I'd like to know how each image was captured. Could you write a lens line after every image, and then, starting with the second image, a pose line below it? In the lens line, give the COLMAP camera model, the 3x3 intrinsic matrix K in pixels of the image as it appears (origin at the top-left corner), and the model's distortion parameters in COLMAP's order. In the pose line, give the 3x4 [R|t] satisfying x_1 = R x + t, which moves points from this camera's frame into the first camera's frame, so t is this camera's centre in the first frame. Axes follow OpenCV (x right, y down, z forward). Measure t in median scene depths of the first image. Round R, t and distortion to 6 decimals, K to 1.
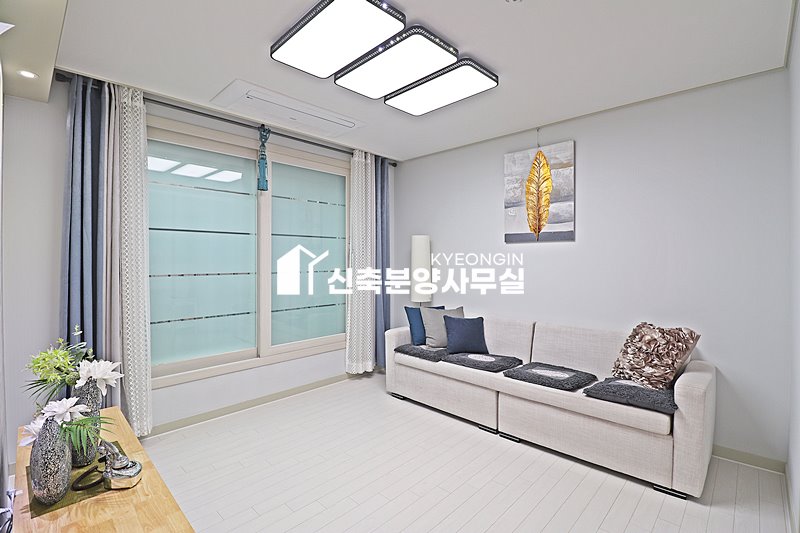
lens RADIAL K [[368.9, 0, 398.6], [0, 368.9, 258.6], [0, 0, 1]] dist [-0.002196, -0.012935]
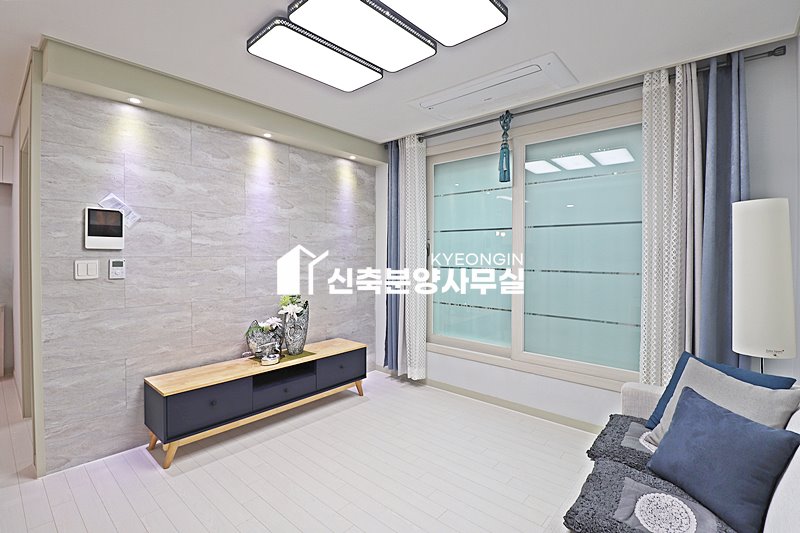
lens RADIAL K [[368.9, 0, 398.6], [0, 368.9, 258.6], [0, 0, 1]] dist [-0.002196, -0.012935]
pose [[0.049805, 0.012024, -0.998687, 0.563201], [-0.002409, 0.999926, 0.011919, 0.000507], [0.998756, 0.001812, 0.049830, 0.684271]]
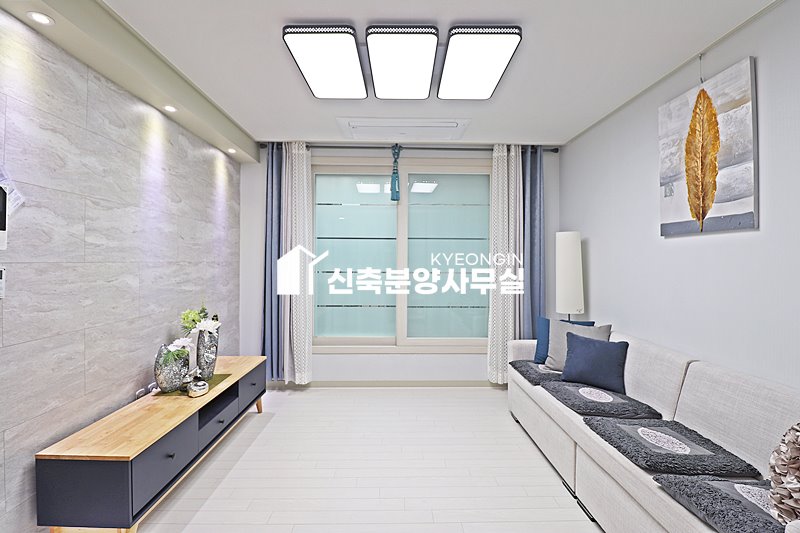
lens RADIAL K [[368.9, 0, 398.6], [0, 368.9, 258.6], [0, 0, 1]] dist [-0.002196, -0.012935]
pose [[0.708354, -0.000849, -0.705857, 0.451453], [-0.004256, 0.999976, -0.005474, 0.002310], [0.705844, 0.006881, 0.708334, 0.194196]]
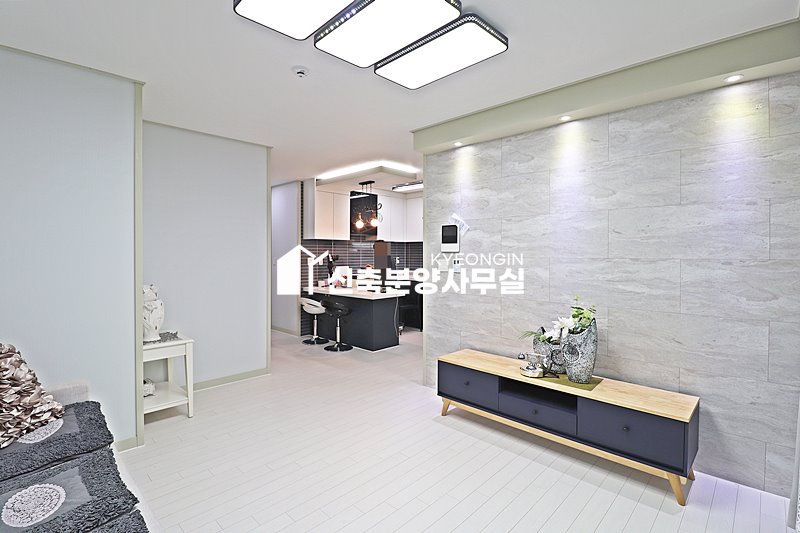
lens RADIAL K [[382.3, 0, 401.2], [0, 382.3, 256.0], [0, 0, 1]] dist [0.000628, -0.014423]
pose [[-0.999995, 0.000697, -0.002982, -0.037975], [0.000678, 0.999980, 0.006312, -0.003502], [0.002987, 0.006310, -0.999976, 1.247965]]
